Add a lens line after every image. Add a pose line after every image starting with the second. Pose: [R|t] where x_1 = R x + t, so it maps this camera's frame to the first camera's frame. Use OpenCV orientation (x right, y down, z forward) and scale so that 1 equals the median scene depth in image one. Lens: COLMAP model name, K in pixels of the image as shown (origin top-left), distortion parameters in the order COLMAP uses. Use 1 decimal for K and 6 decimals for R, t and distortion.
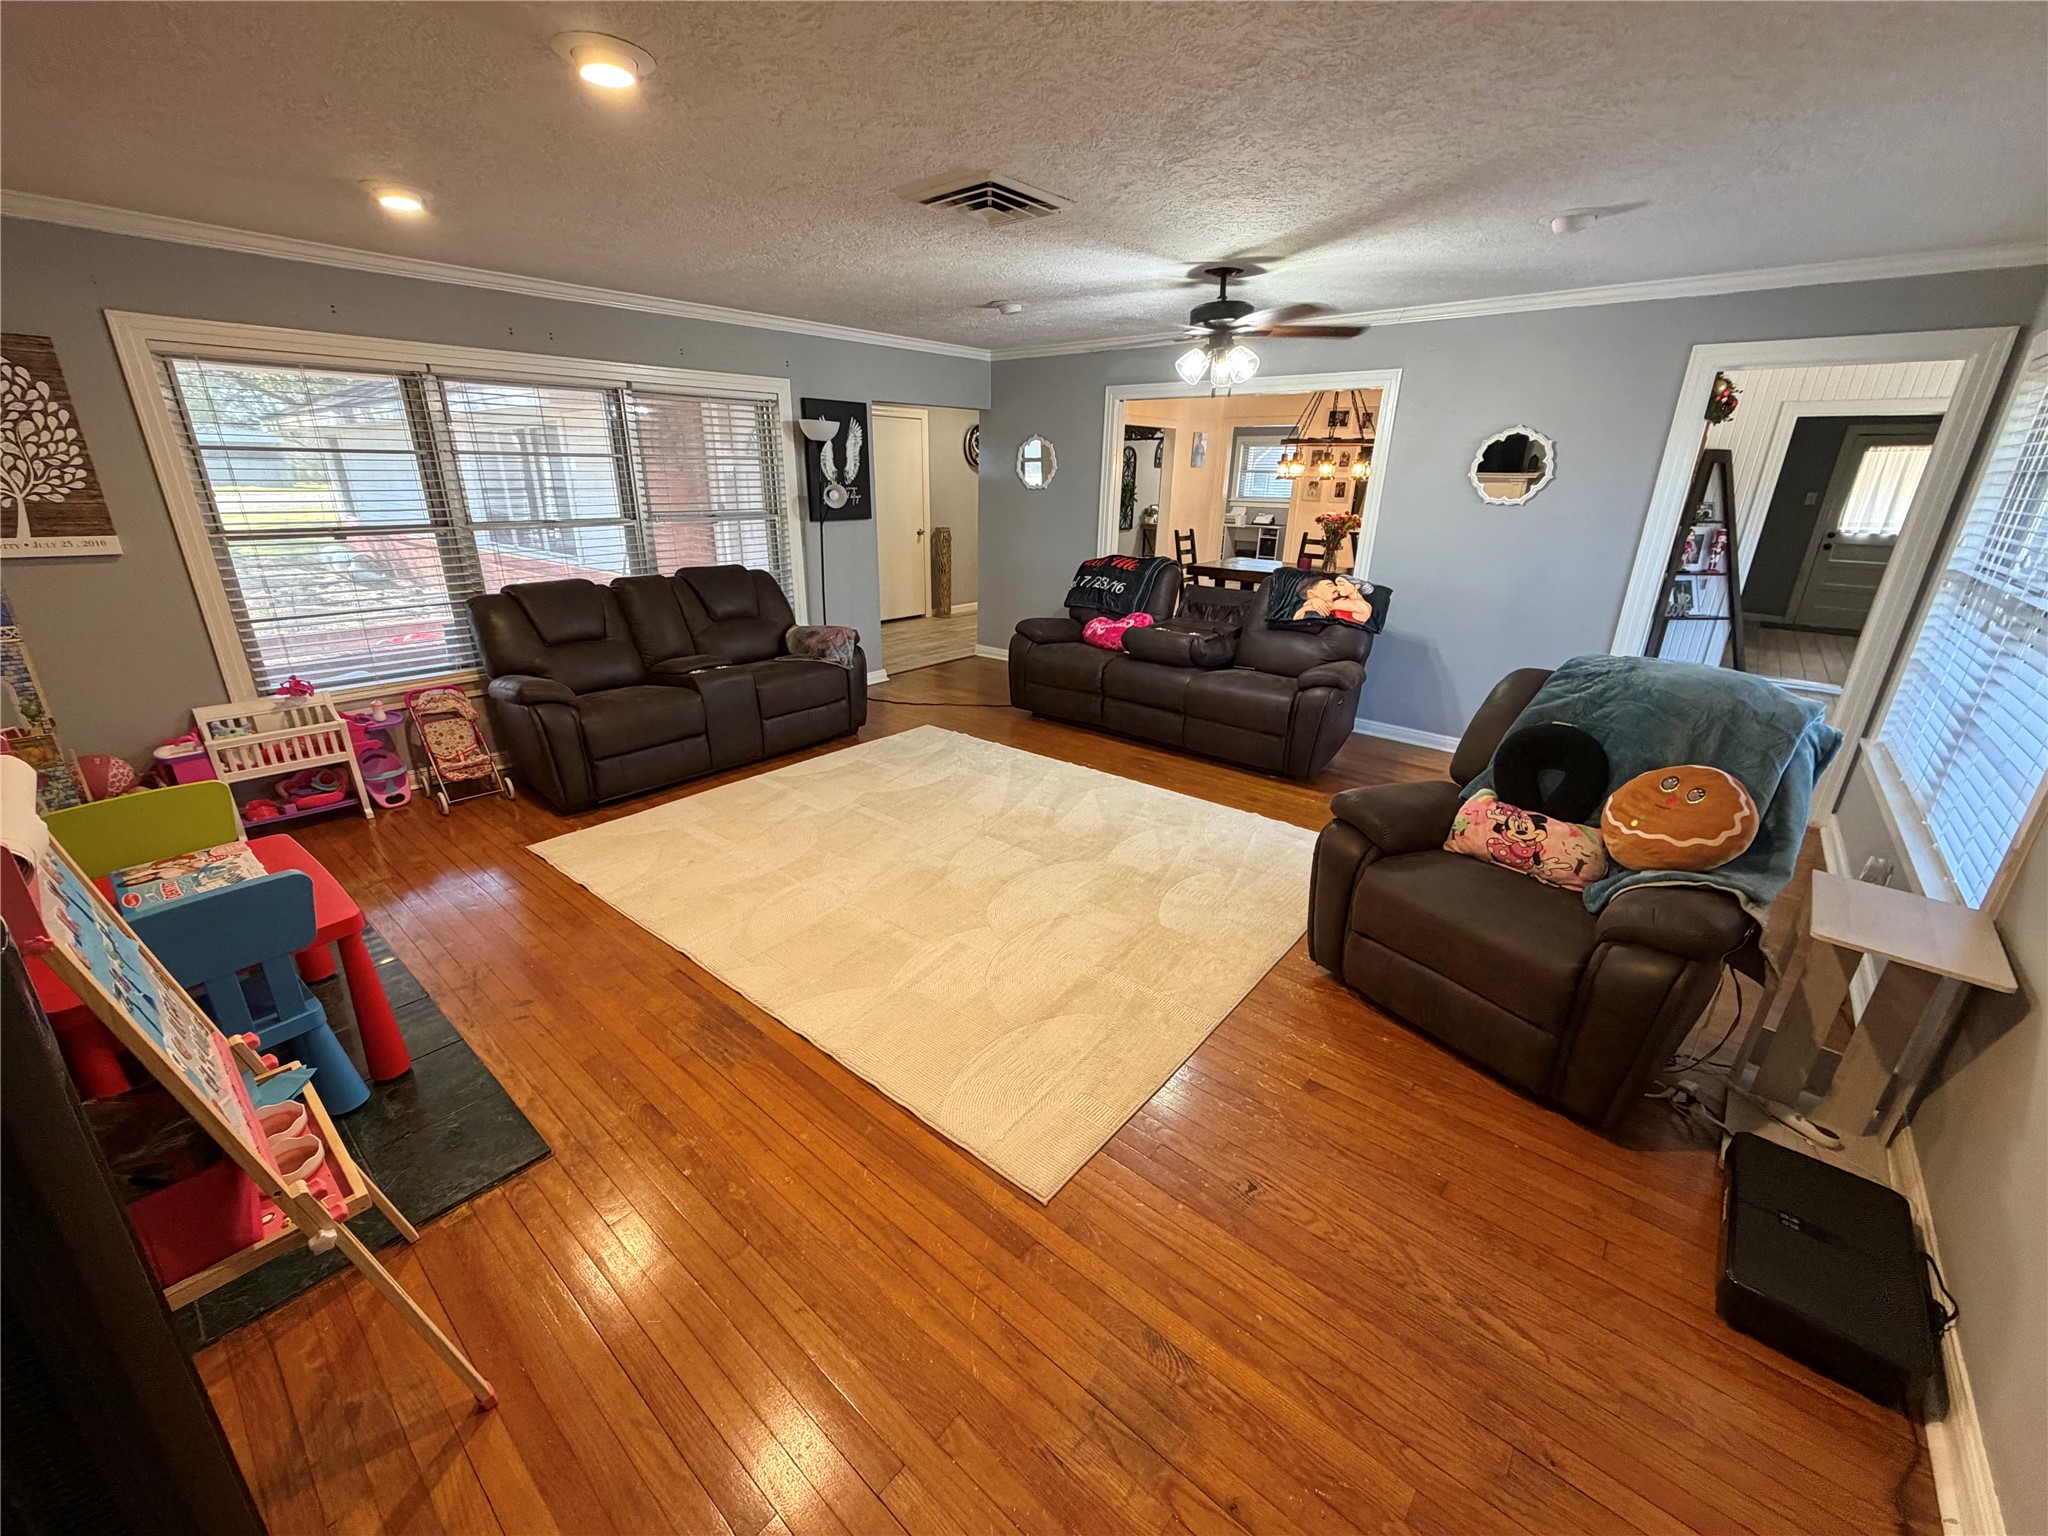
lens RADIAL K [[815.0, 0, 1023.2], [0, 815.0, 770.4], [0, 0, 1]] dist [-0.001620, 0.000503]
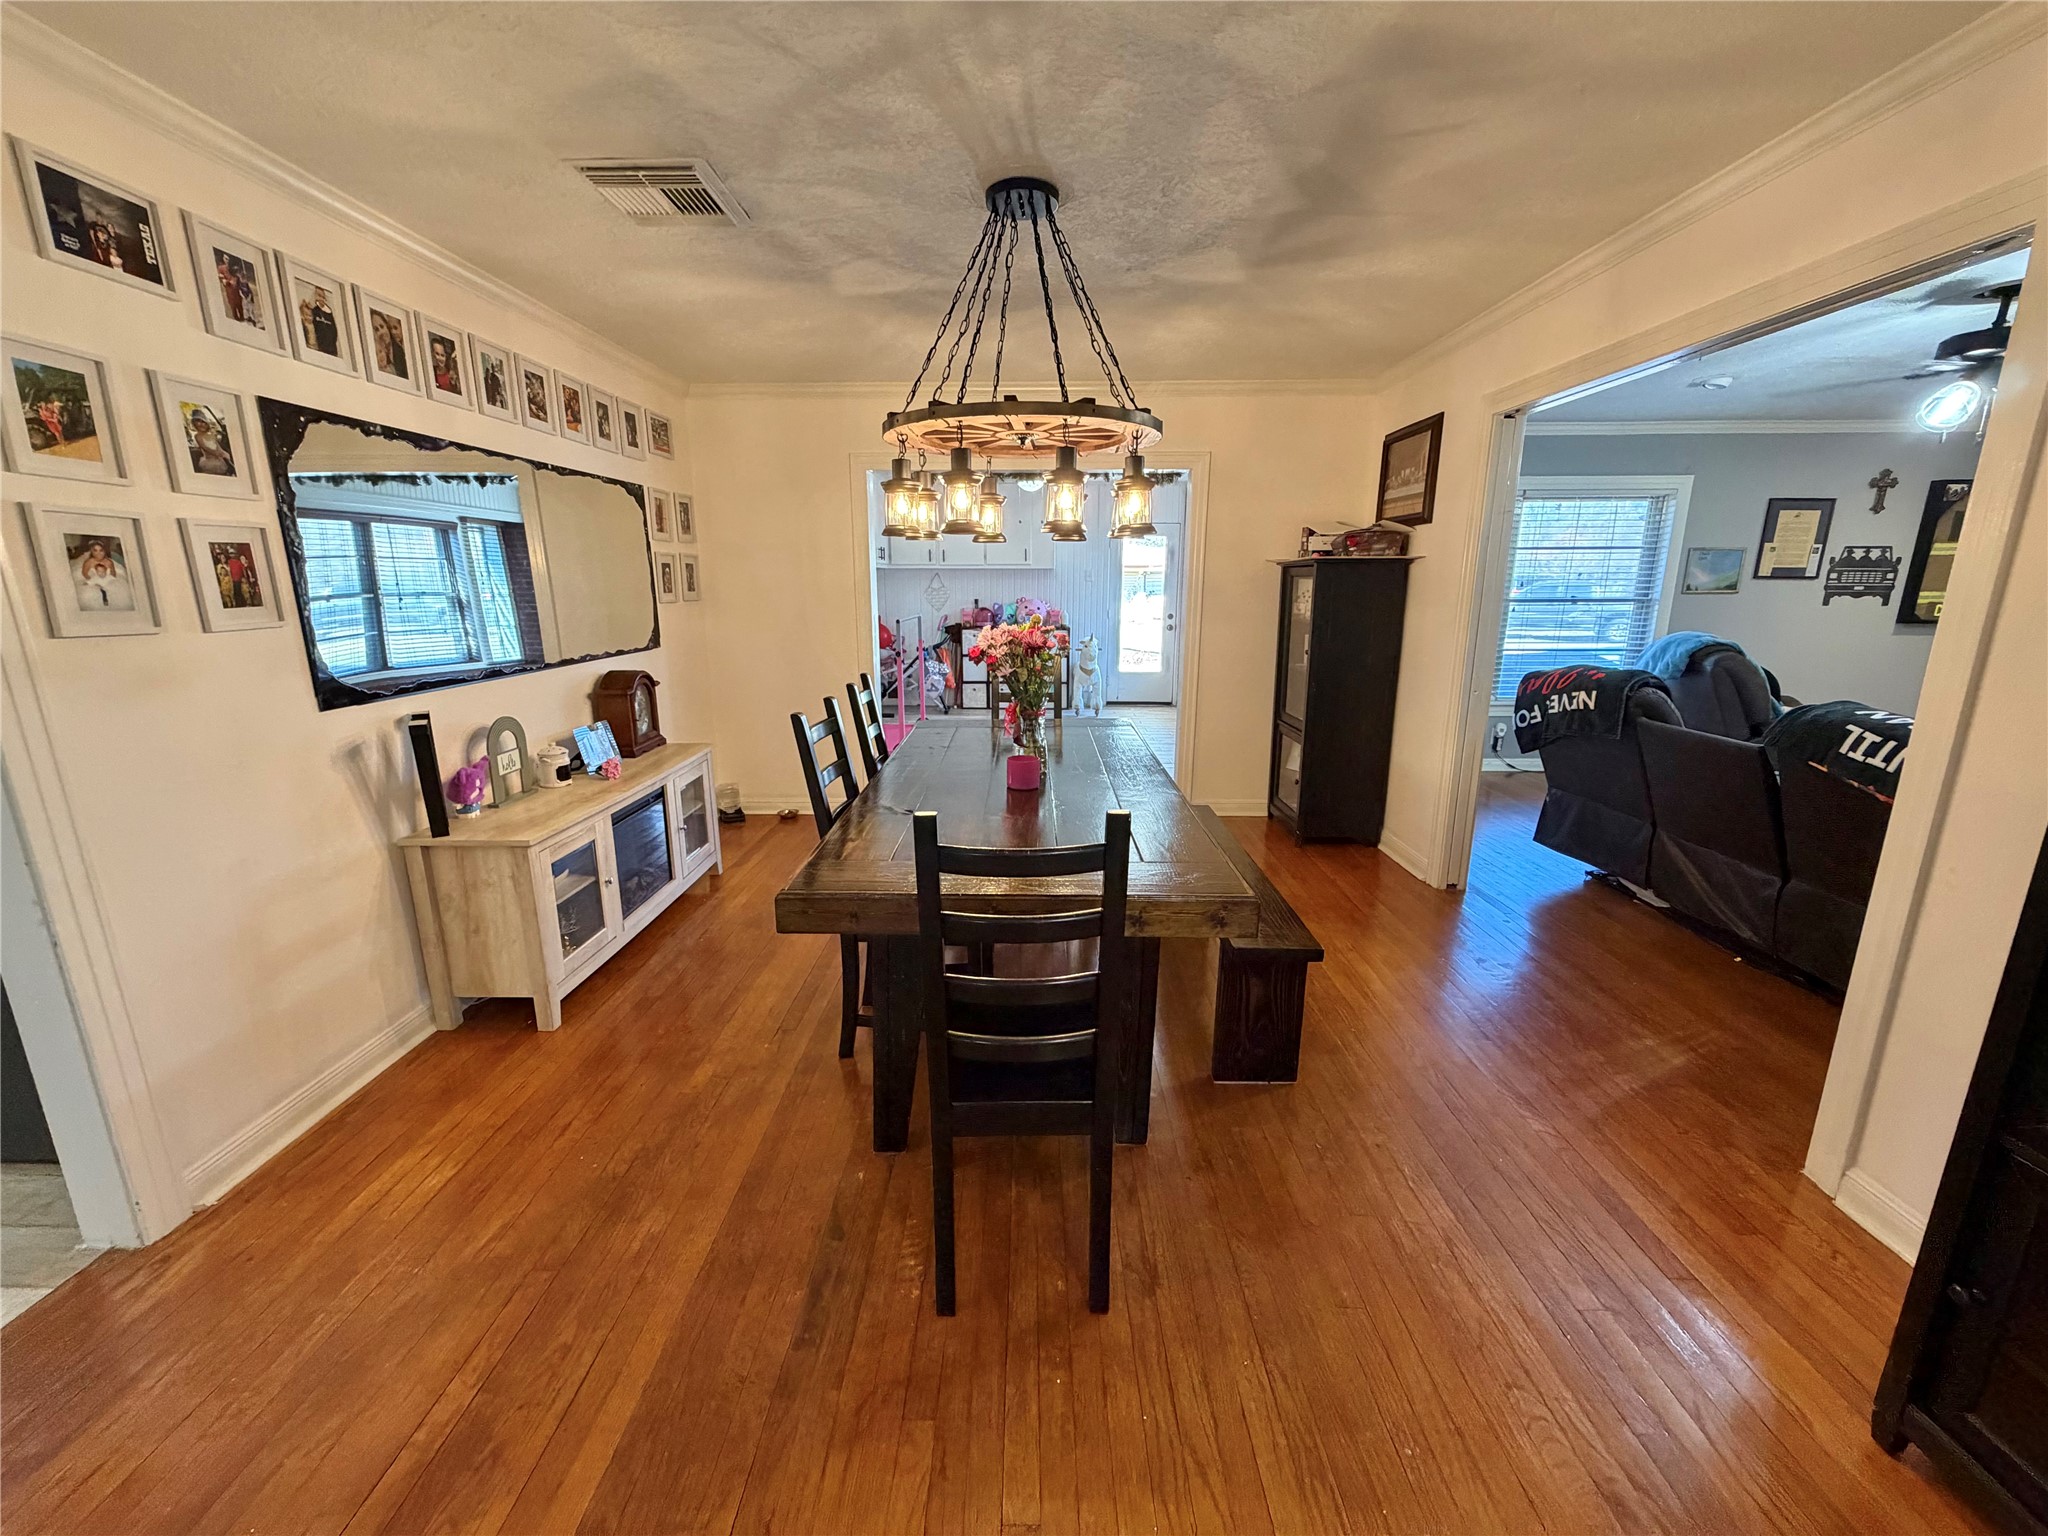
lens RADIAL K [[815.0, 0, 1017.6], [0, 815.0, 770.4], [0, 0, 1]] dist [-0.001620, 0.000503]
pose [[-0.632210, -0.192072, 0.750612, 0.128053], [0.260679, 0.859578, 0.439514, -0.619592], [-0.729628, 0.473533, -0.493365, 1.781357]]
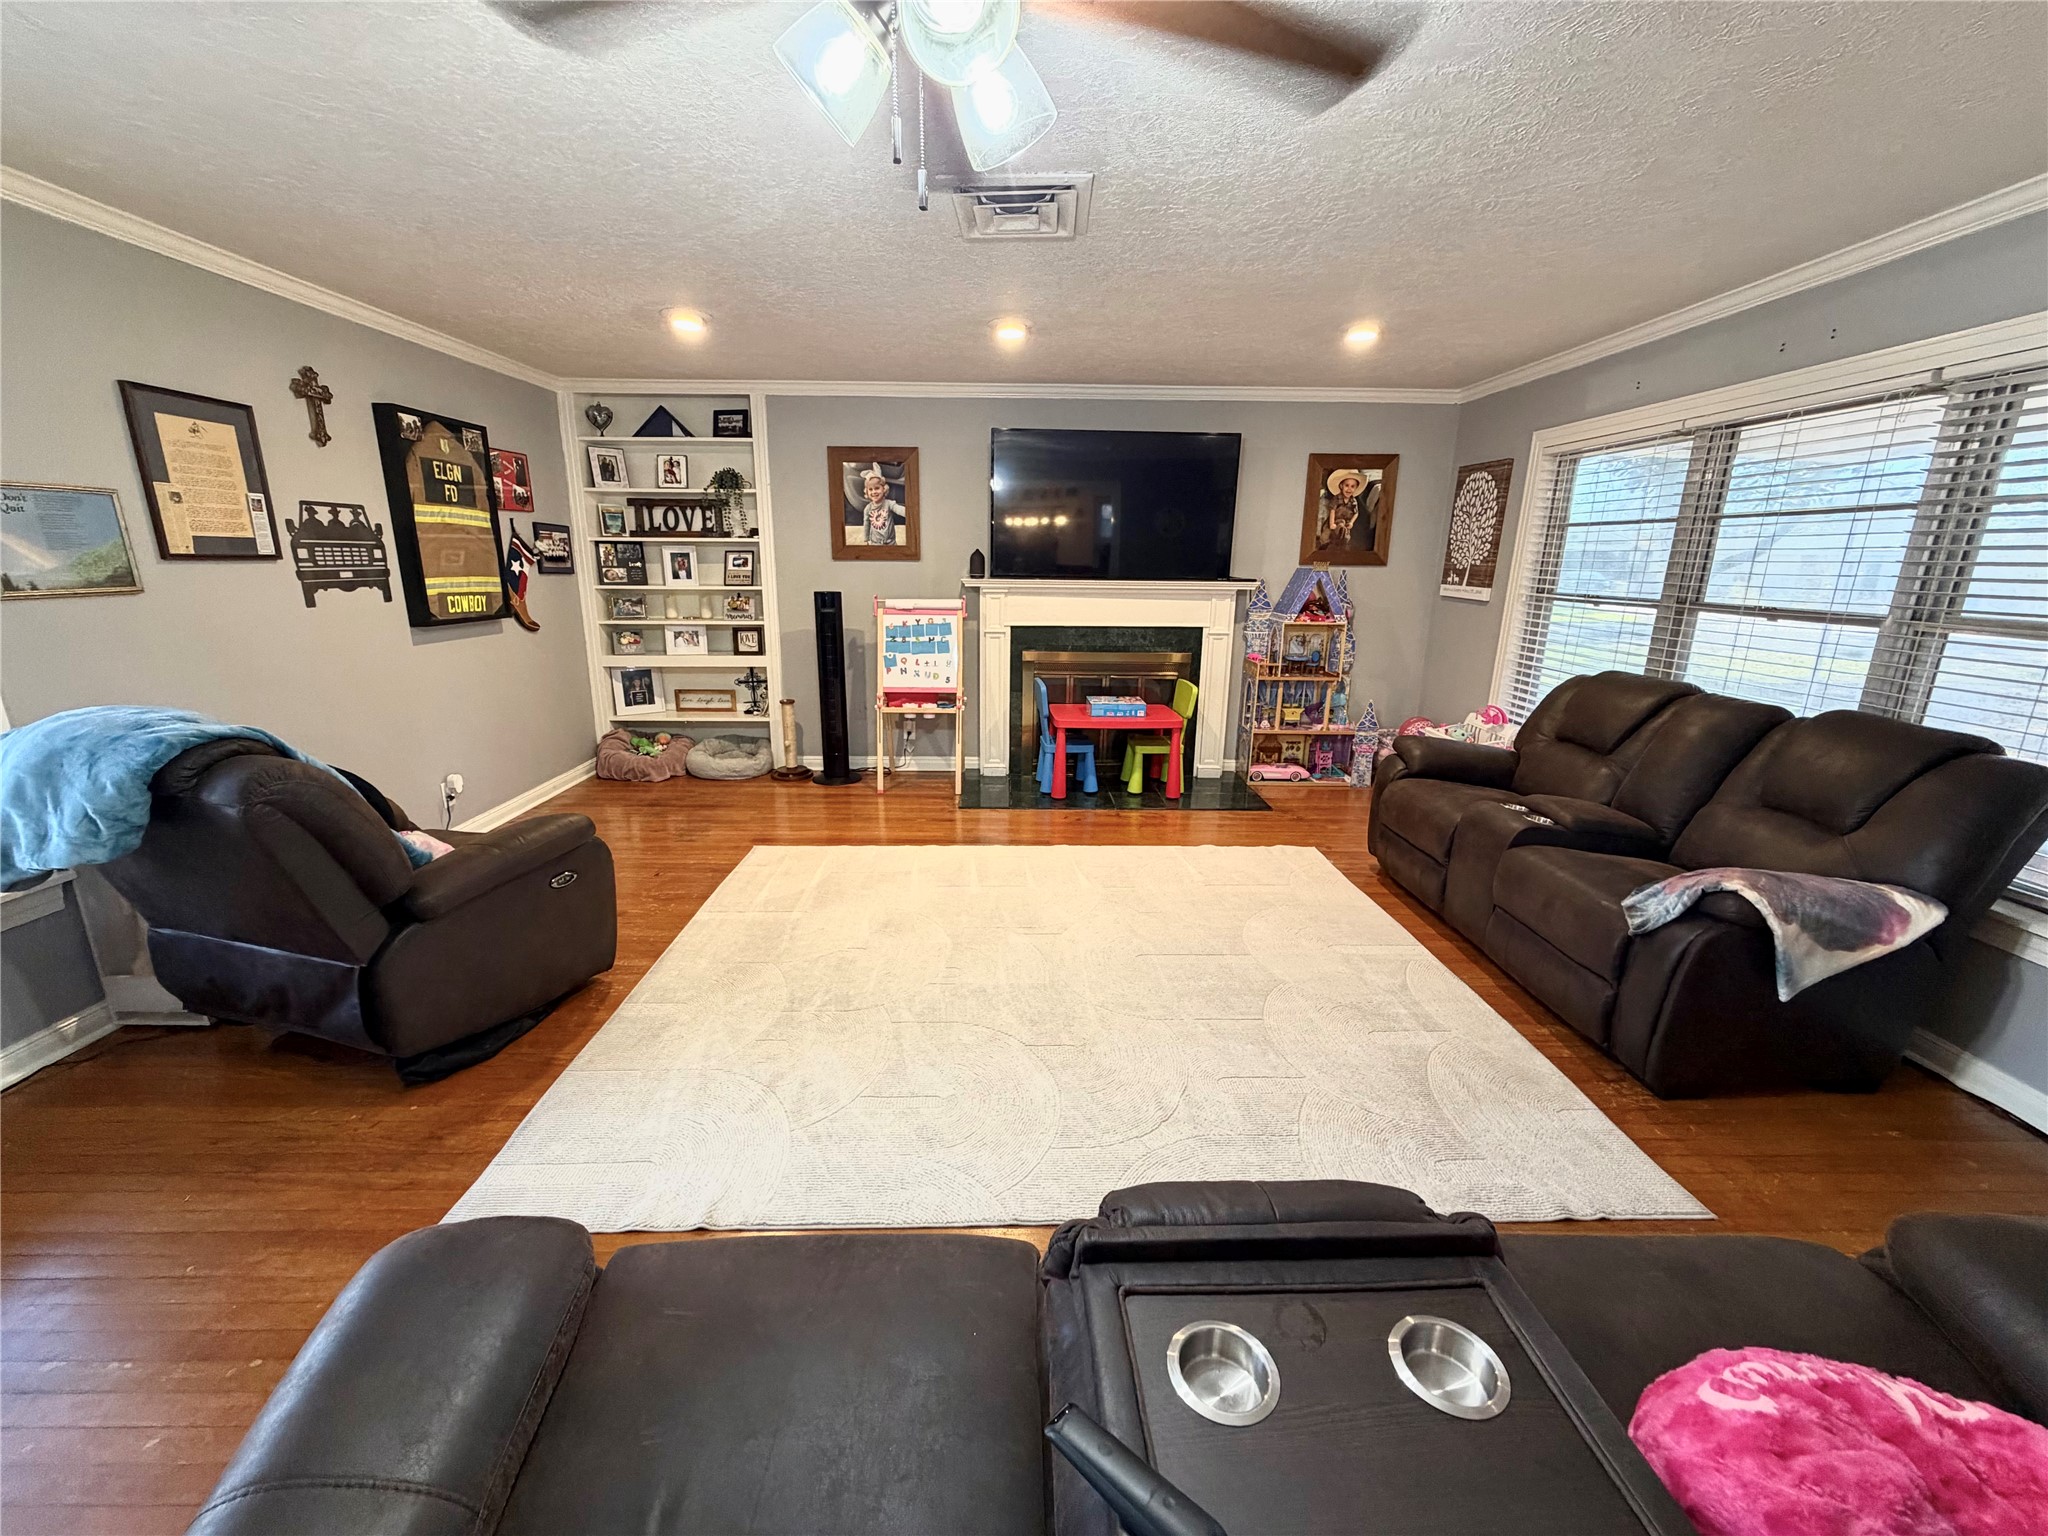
lens RADIAL K [[815.0, 0, 1015.8], [0, 815.0, 769.4], [0, 0, 1]] dist [-0.001620, 0.000503]
pose [[-0.756333, 0.145844, -0.637722, 0.332851], [-0.246058, 0.839827, 0.483887, -0.343010], [0.606148, 0.522896, -0.599303, 1.021771]]
